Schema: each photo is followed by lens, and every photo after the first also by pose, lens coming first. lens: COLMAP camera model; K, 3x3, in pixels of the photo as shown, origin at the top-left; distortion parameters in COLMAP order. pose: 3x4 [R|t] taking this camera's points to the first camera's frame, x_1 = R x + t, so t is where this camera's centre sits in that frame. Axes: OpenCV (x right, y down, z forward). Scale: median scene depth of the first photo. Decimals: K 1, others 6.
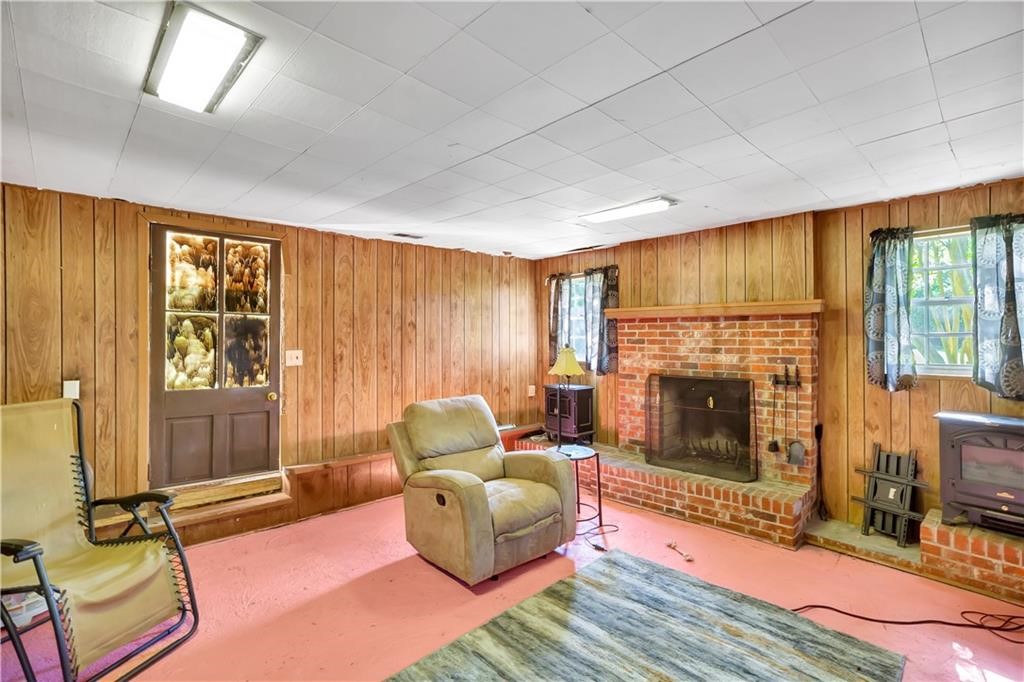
lens RADIAL K [[471.5, 0, 510.1], [0, 471.5, 338.3], [0, 0, 1]] dist [-0.012297, 0.008477]
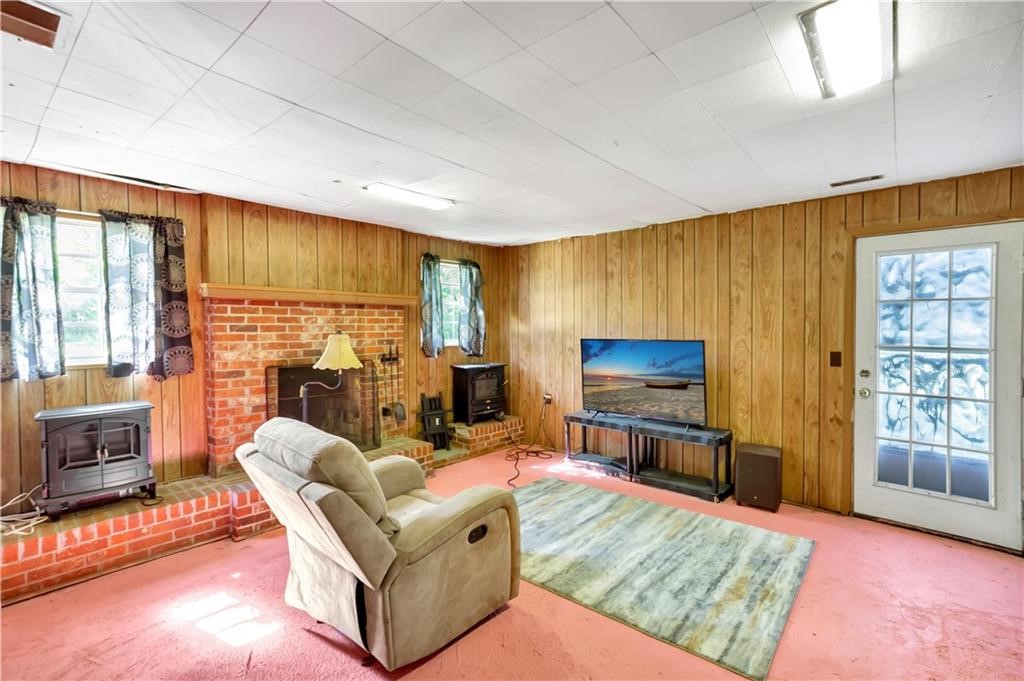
lens RADIAL K [[471.5, 0, 509.8], [0, 471.5, 336.3], [0, 0, 1]] dist [-0.012297, 0.008477]
pose [[-0.089420, -0.020305, 0.995787, -0.618301], [0.007264, 0.999752, 0.021039, 0.007317], [-0.995968, 0.009115, -0.089250, 0.694929]]
